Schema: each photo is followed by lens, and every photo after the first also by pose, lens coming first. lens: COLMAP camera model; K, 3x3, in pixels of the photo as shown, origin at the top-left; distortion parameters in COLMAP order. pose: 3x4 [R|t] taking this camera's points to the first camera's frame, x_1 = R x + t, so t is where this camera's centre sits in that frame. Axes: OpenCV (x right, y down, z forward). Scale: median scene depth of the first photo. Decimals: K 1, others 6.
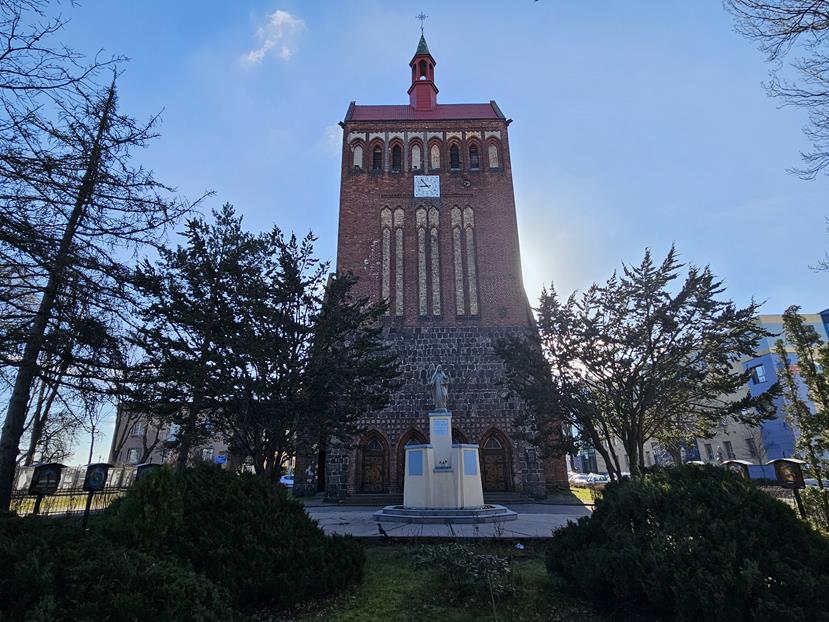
lens RADIAL K [[476.8, 0, 414.4], [0, 476.8, 318.0], [0, 0, 1]] dist [-0.007694, 0.001085]
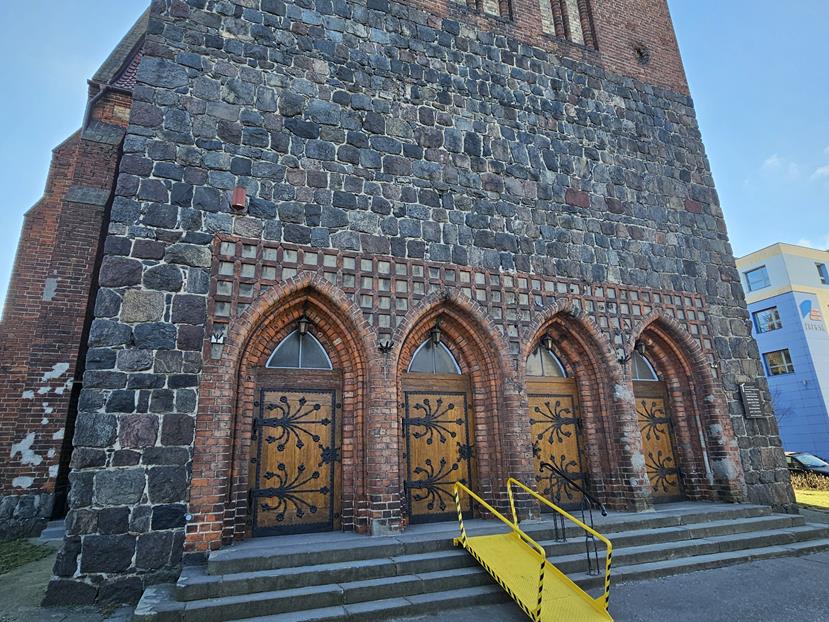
lens RADIAL K [[476.8, 0, 417.1], [0, 476.8, 317.9], [0, 0, 1]] dist [-0.007694, 0.001085]
pose [[0.929835, 0.087099, 0.357519, -0.103537], [-0.100936, 0.994688, 0.020186, 0.200968], [-0.353862, -0.054856, 0.933688, 0.618297]]
